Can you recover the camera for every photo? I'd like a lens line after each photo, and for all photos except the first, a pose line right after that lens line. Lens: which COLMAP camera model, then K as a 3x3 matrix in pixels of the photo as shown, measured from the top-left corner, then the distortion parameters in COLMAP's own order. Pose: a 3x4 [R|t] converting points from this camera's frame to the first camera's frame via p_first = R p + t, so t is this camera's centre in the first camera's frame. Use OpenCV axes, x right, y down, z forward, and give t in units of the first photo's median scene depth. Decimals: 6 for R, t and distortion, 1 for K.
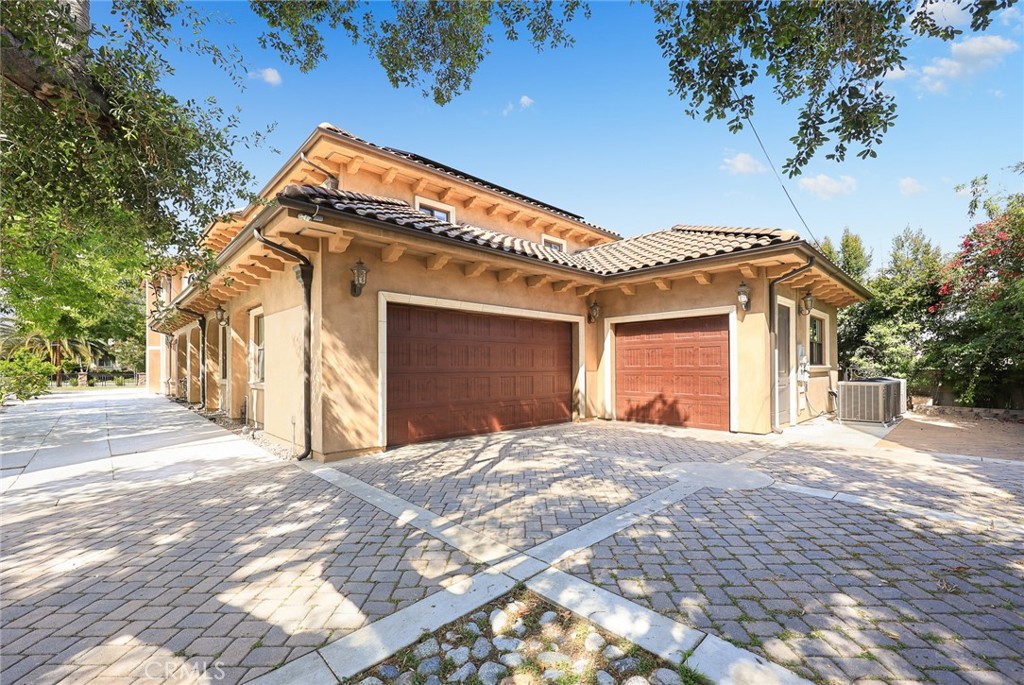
lens RADIAL K [[417.2, 0, 496.6], [0, 417.2, 358.9], [0, 0, 1]] dist [0.000143, -0.000073]
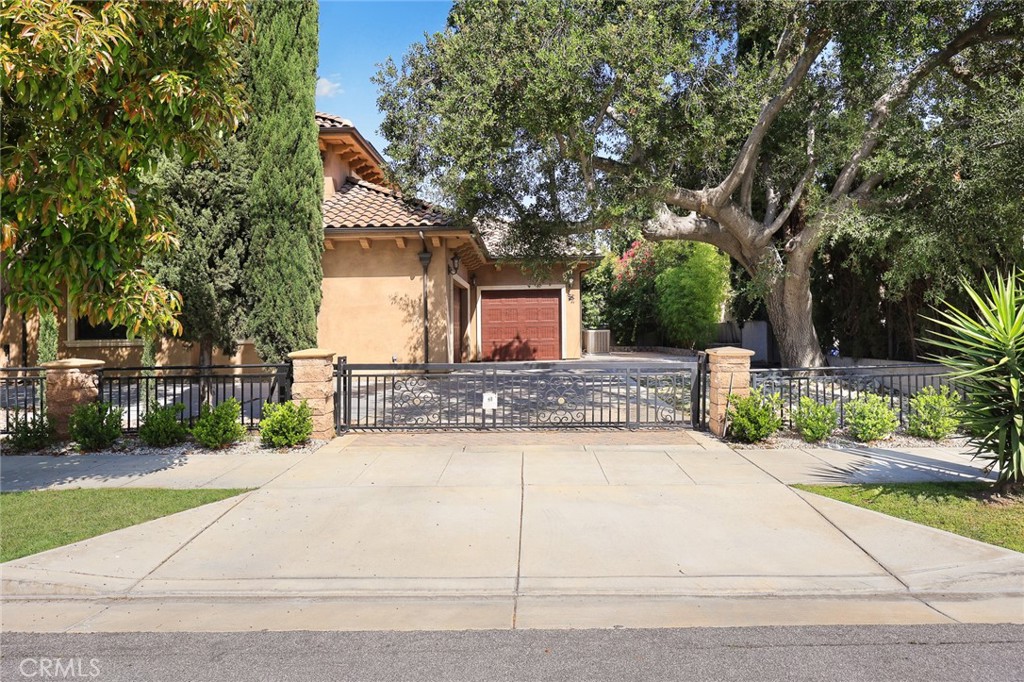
lens RADIAL K [[649.7, 0, 510.5], [0, 649.7, 337.9], [0, 0, 1]] dist [0.002475, 0.000099]
pose [[0.696104, -0.018658, 0.717698, -1.428686], [0.003183, 0.999733, 0.022903, 0.028000], [-0.717934, -0.013658, 0.695977, -0.670001]]
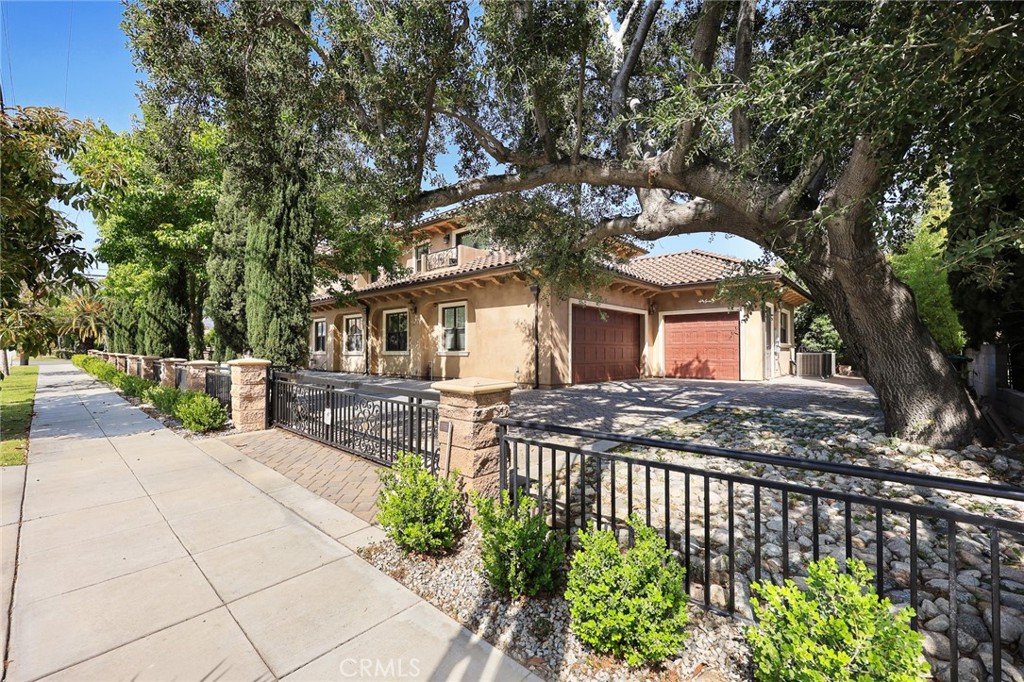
lens RADIAL K [[417.2, 0, 513.9], [0, 417.2, 337.0], [0, 0, 1]] dist [0.000143, -0.000073]
pose [[0.993851, 0.008351, 0.110409, -0.556010], [-0.006607, 0.999848, -0.016160, 0.031075], [-0.110527, 0.015331, 0.993755, -0.603080]]
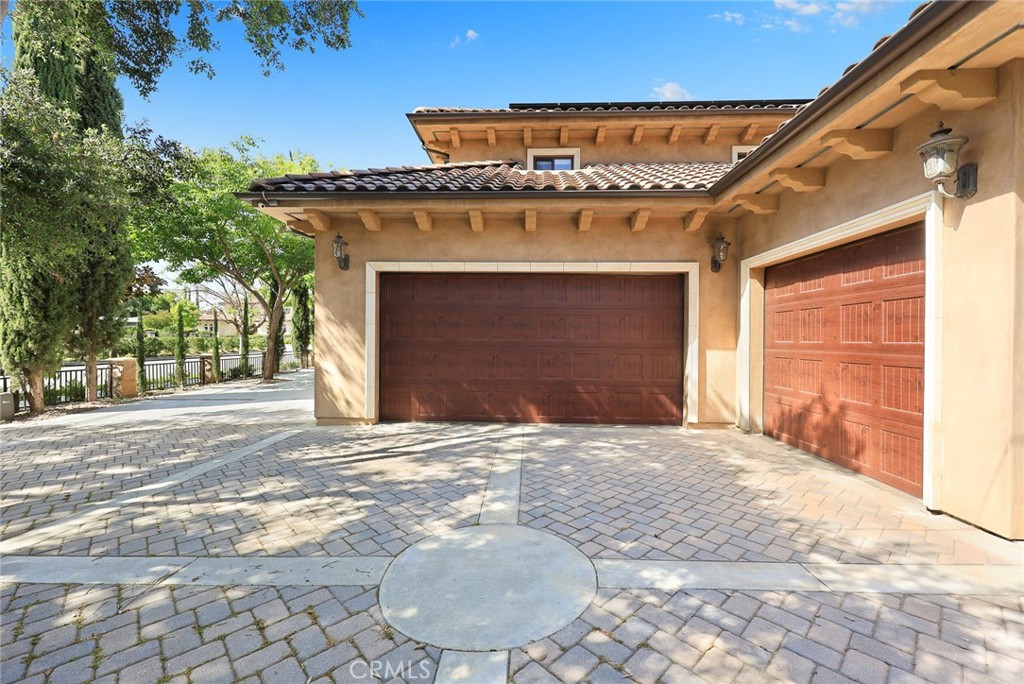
lens RADIAL K [[417.2, 0, 512.6], [0, 417.2, 337.6], [0, 0, 1]] dist [0.000143, -0.000073]
pose [[0.723906, 0.006784, -0.689866, 0.505272], [0.002850, 0.999914, 0.012824, 0.004117], [0.689893, -0.011249, 0.723824, 0.400323]]
